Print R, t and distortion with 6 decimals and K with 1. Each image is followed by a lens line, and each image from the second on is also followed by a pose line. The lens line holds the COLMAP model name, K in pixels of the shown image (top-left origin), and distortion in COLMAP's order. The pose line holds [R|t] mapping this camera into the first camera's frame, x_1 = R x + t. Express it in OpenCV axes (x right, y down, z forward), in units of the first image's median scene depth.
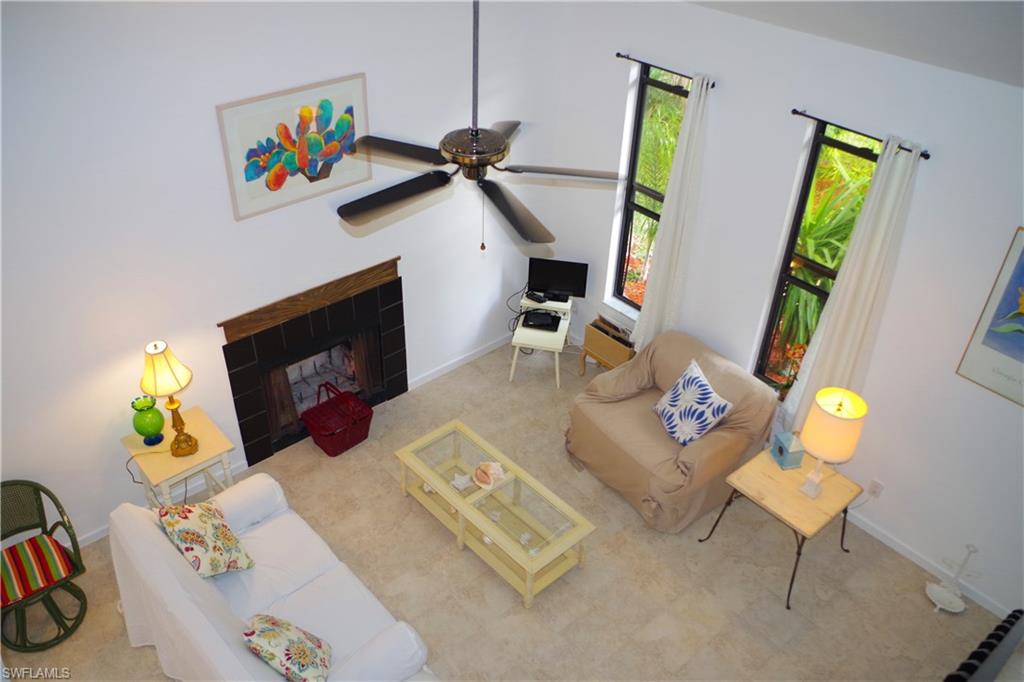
lens RADIAL K [[811.5, 0, 502.1], [0, 811.5, 335.8], [0, 0, 1]] dist [-0.089854, 0.039422]
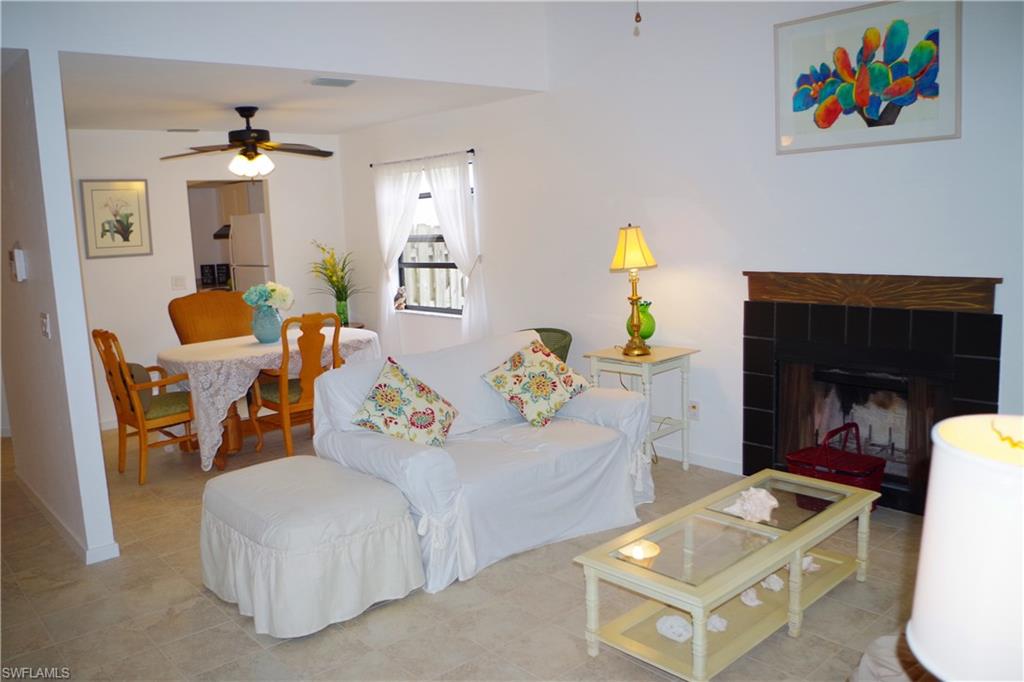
lens RADIAL K [[811.5, 0, 501.4], [0, 811.5, 334.1], [0, 0, 1]] dist [-0.089854, 0.039422]
pose [[0.003566, 0.113661, -0.993513, 0.576637], [-0.534982, 0.839603, 0.094133, 0.108080], [0.844856, 0.531176, 0.063800, 0.736582]]
